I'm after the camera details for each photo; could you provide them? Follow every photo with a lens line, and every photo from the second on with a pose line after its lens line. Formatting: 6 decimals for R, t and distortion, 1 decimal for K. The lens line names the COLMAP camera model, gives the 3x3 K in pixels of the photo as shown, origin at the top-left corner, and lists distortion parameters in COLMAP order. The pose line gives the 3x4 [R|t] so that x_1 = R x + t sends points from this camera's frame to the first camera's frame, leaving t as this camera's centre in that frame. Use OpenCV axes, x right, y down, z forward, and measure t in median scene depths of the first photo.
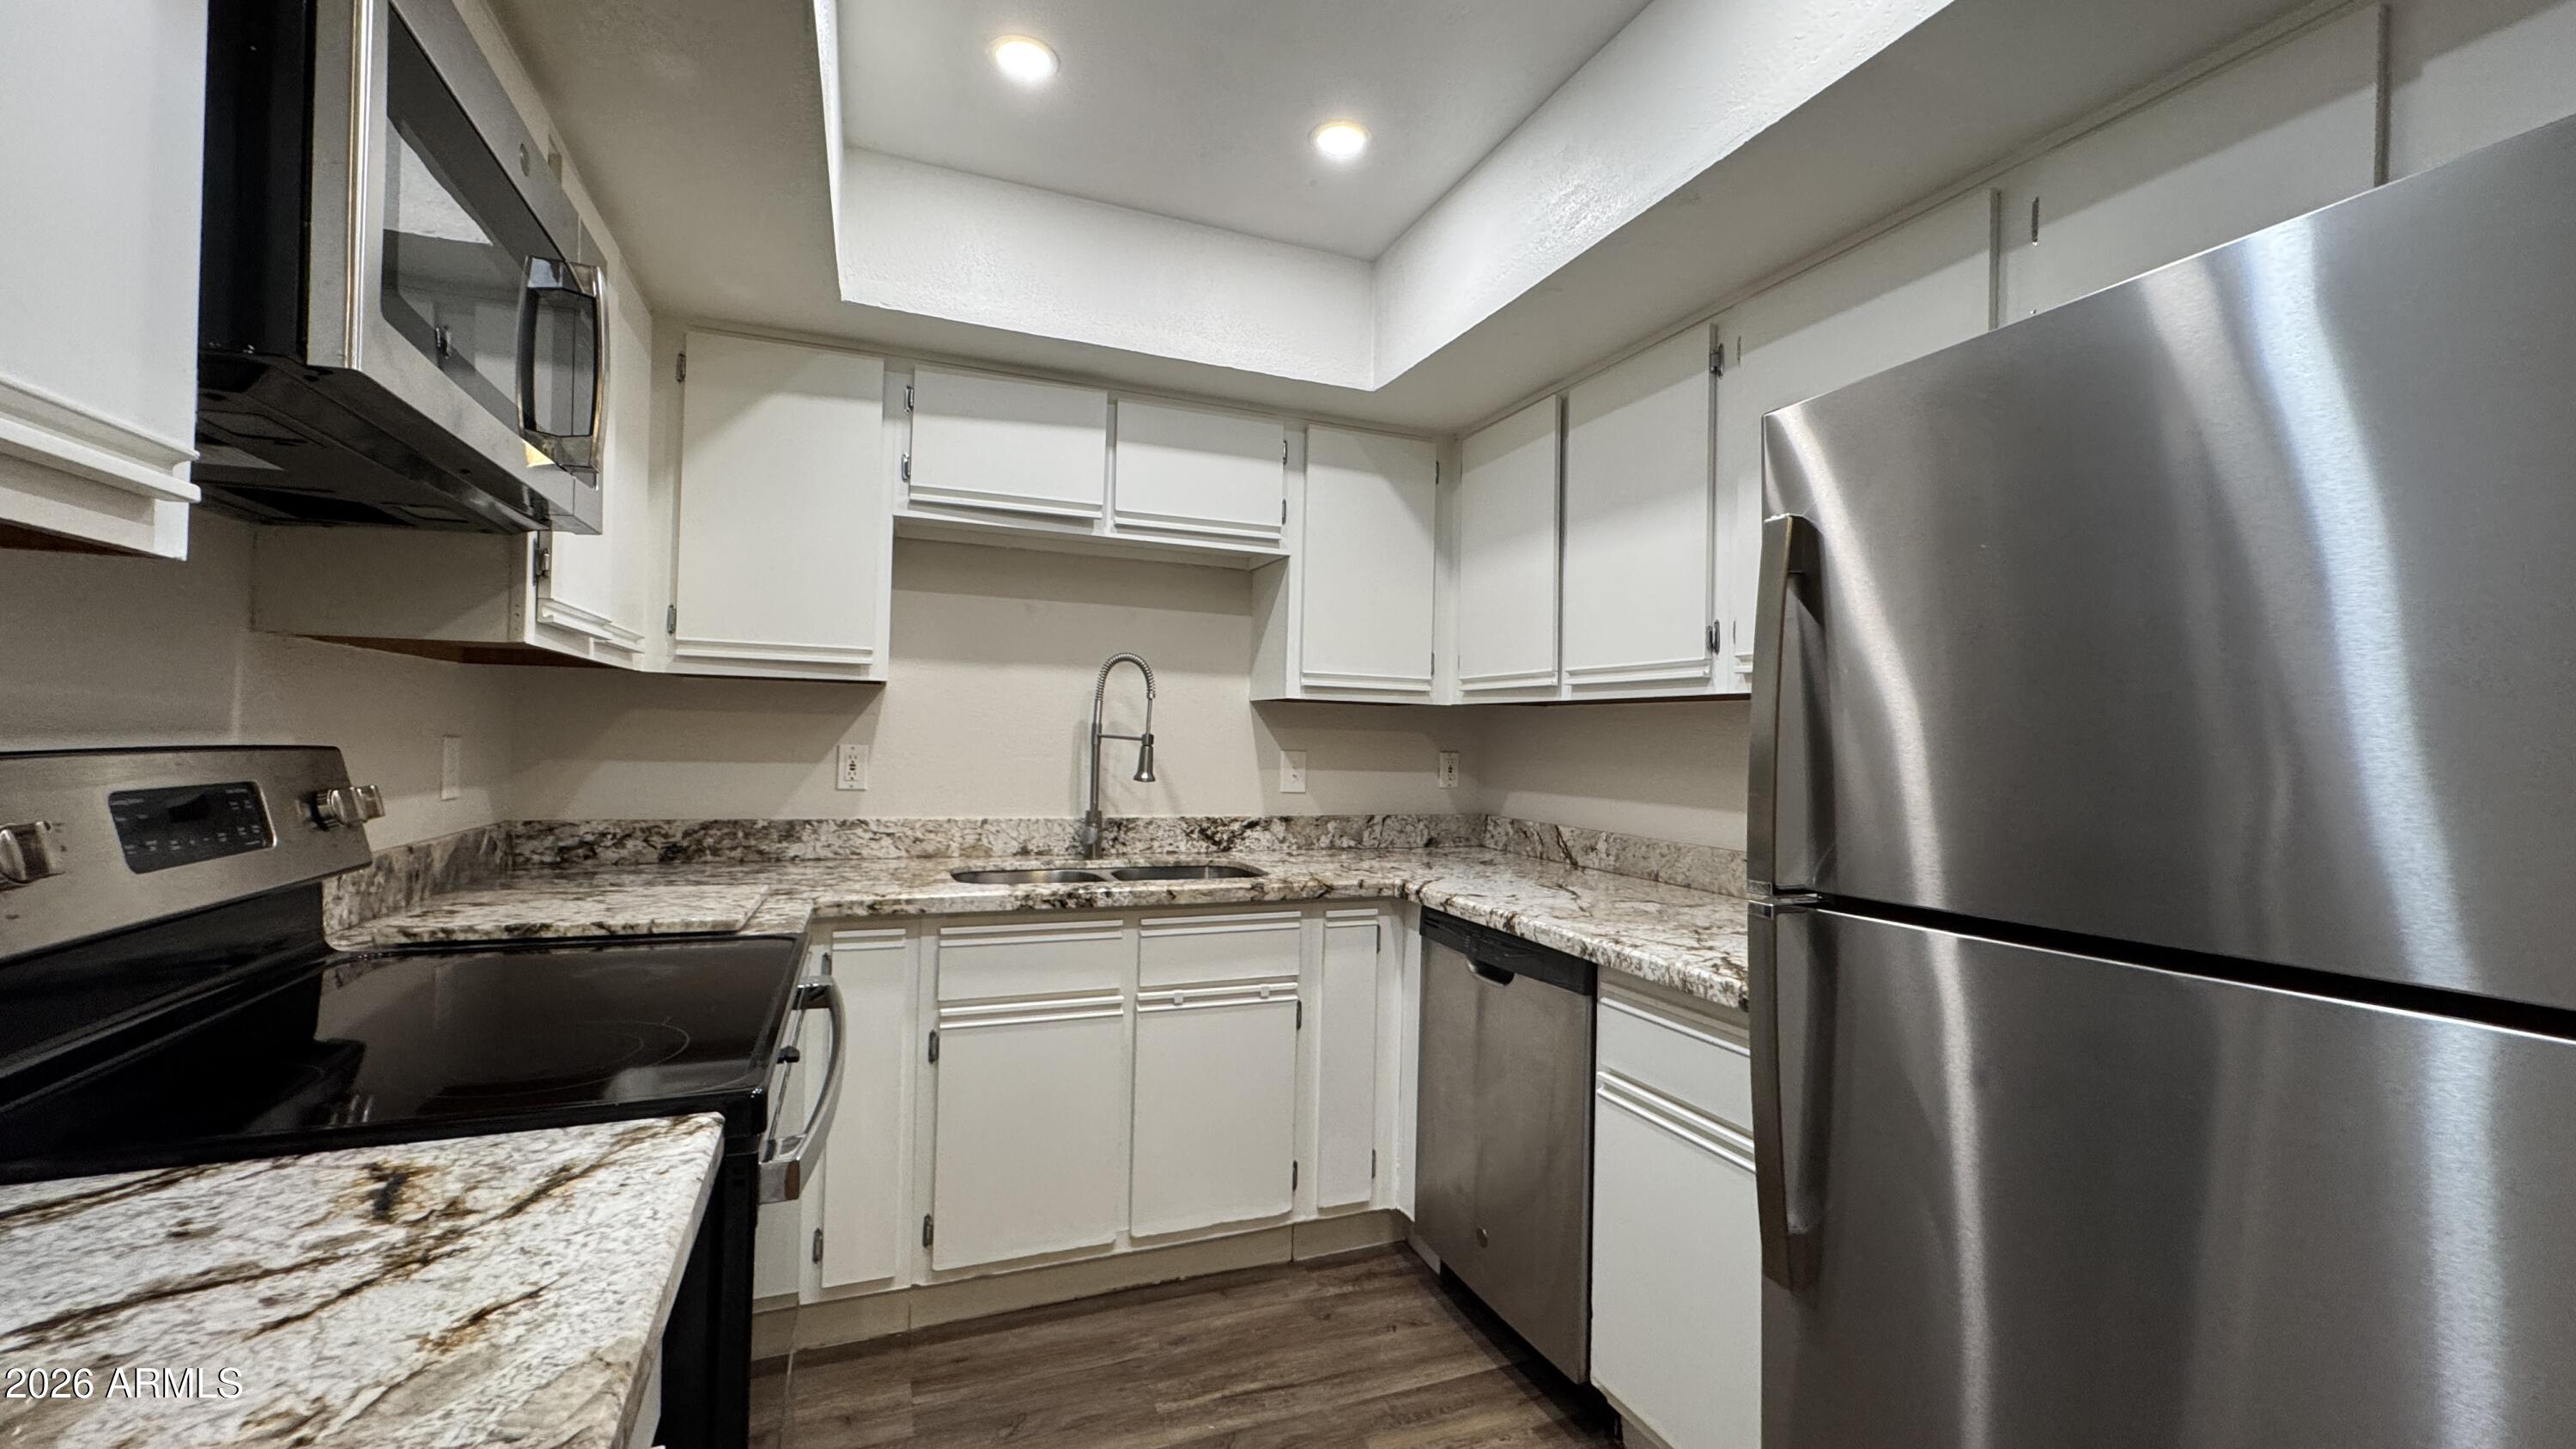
lens RADIAL K [[1038.5, 0, 1288.0], [0, 1038.5, 724.5], [0, 0, 1]] dist [-0.000776, -0.000004]
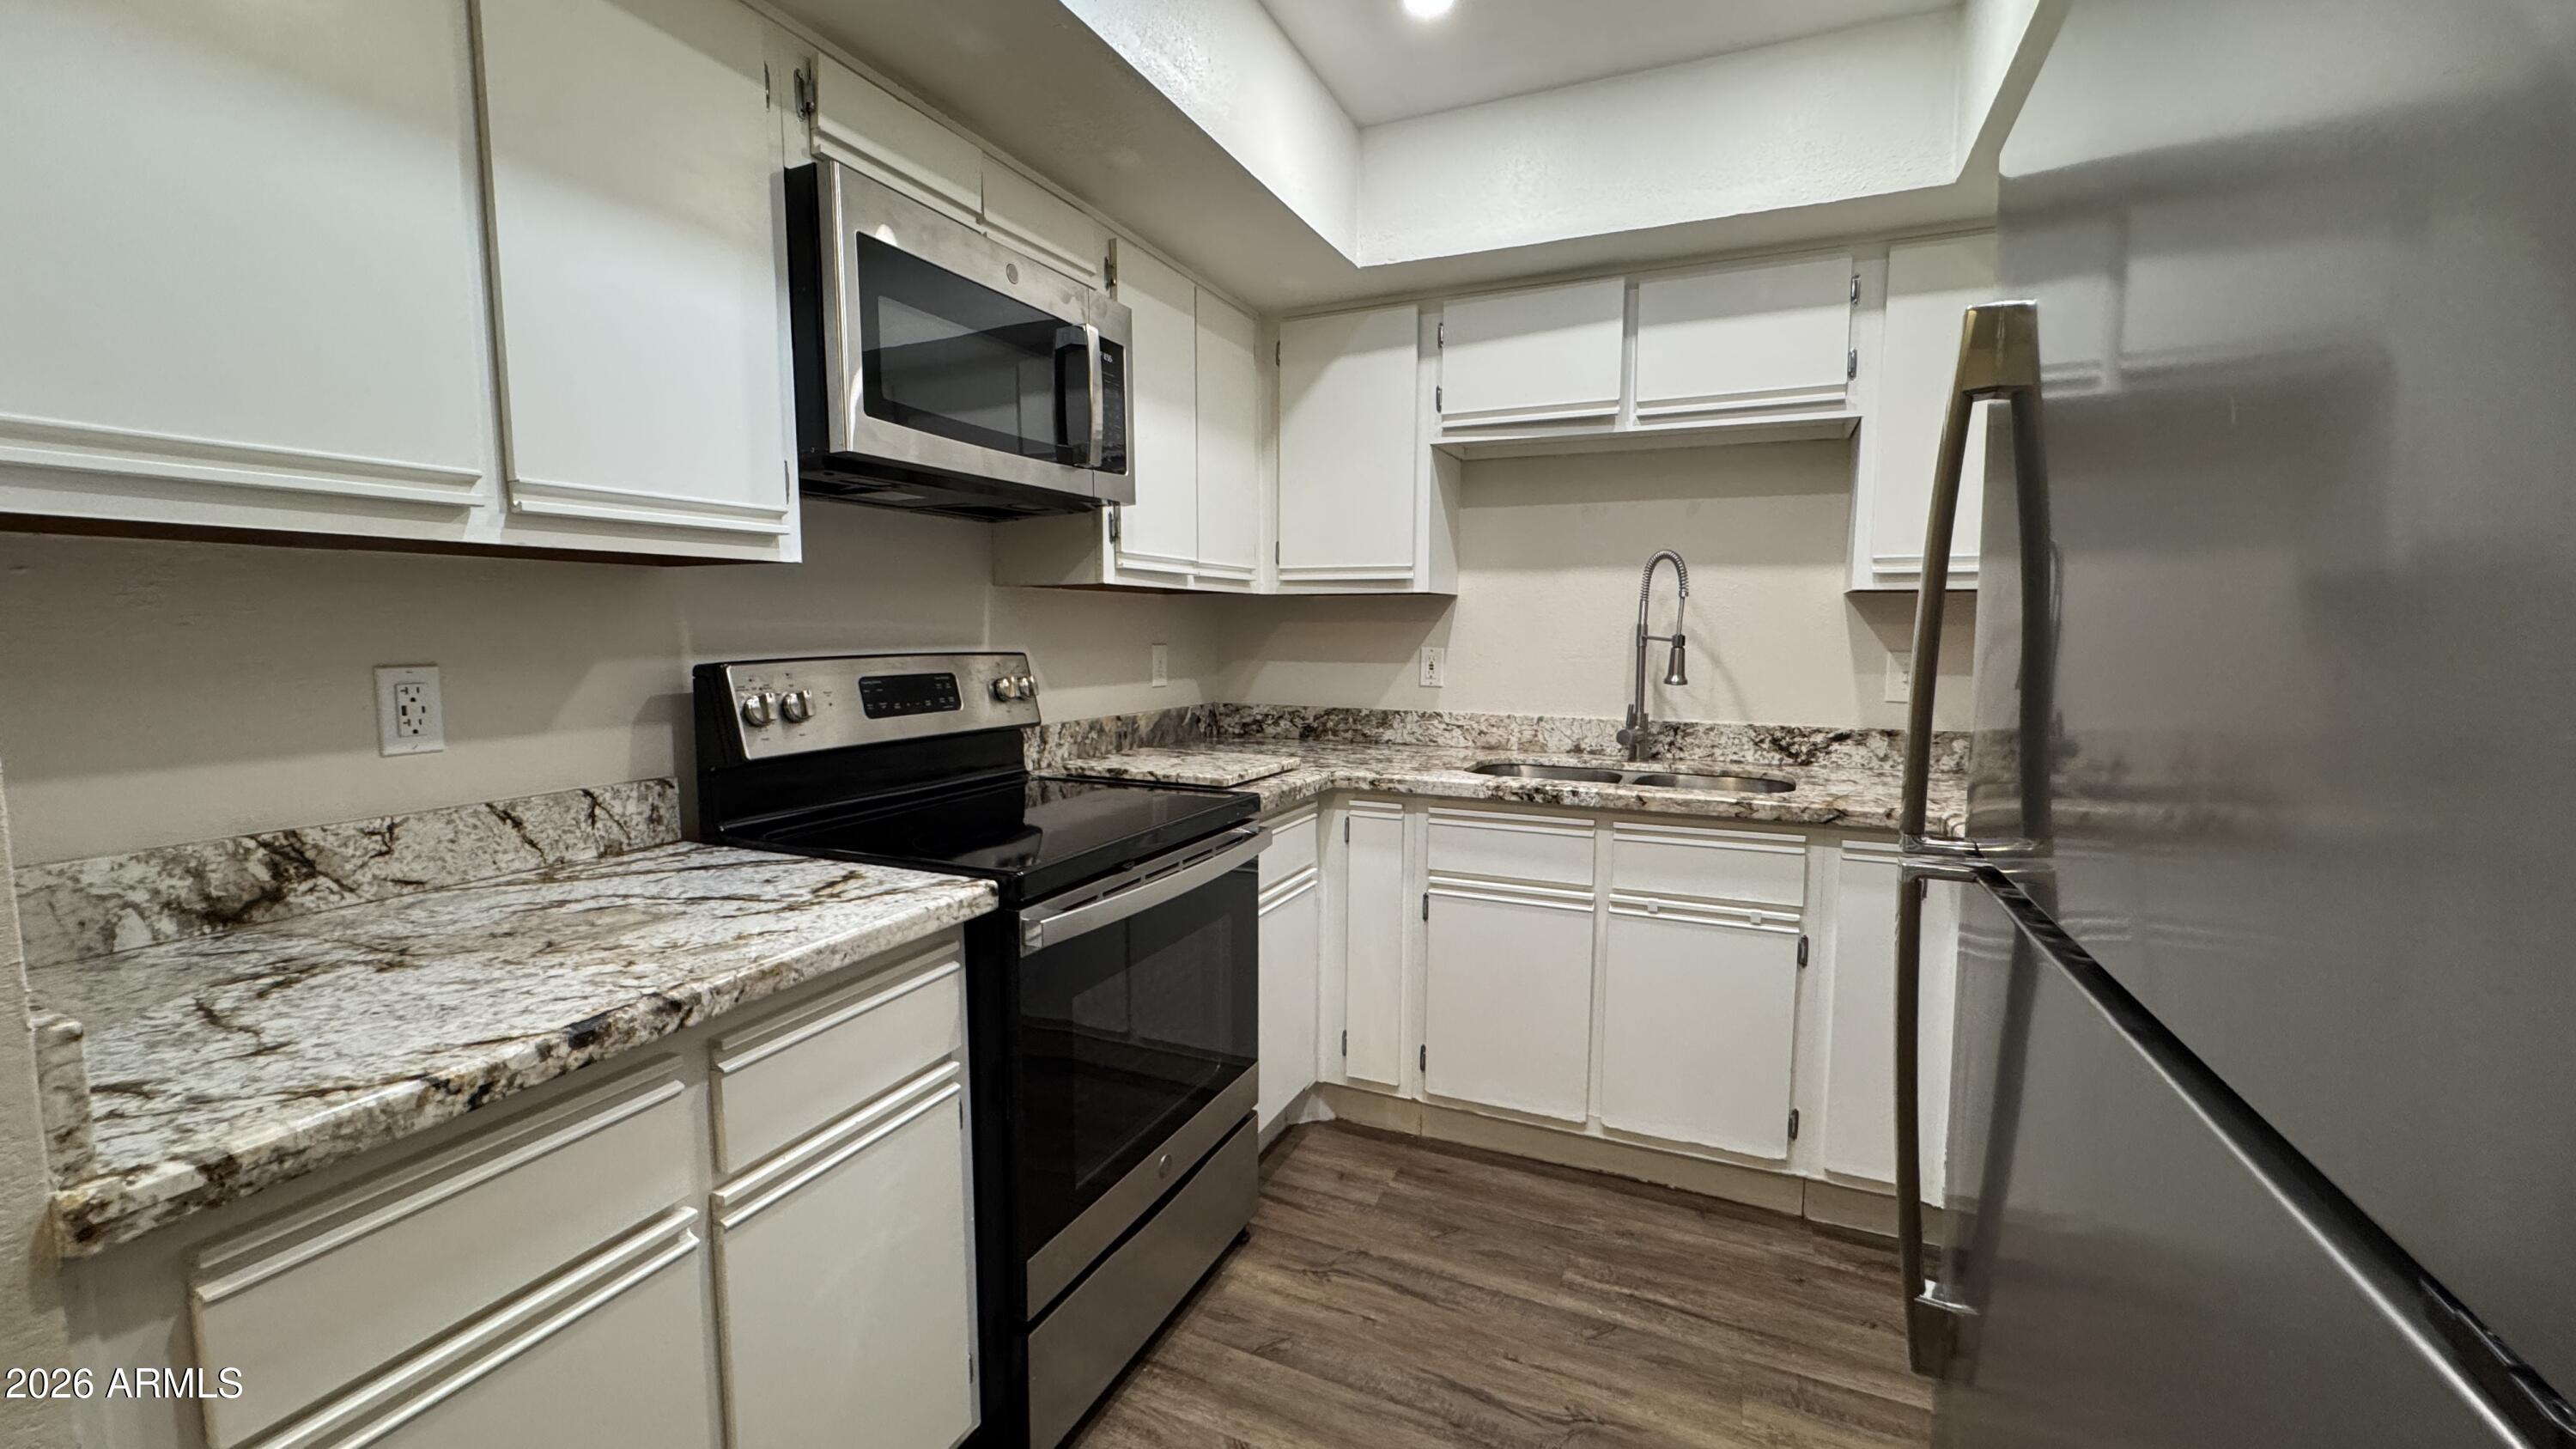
lens RADIAL K [[1038.5, 0, 1288.0], [0, 1038.5, 724.5], [0, 0, 1]] dist [-0.000776, -0.000004]
pose [[0.686633, 0.048209, -0.725404, 0.348684], [0.021989, 0.995965, 0.087004, 0.000398], [0.726672, -0.075691, 0.682802, 0.093471]]
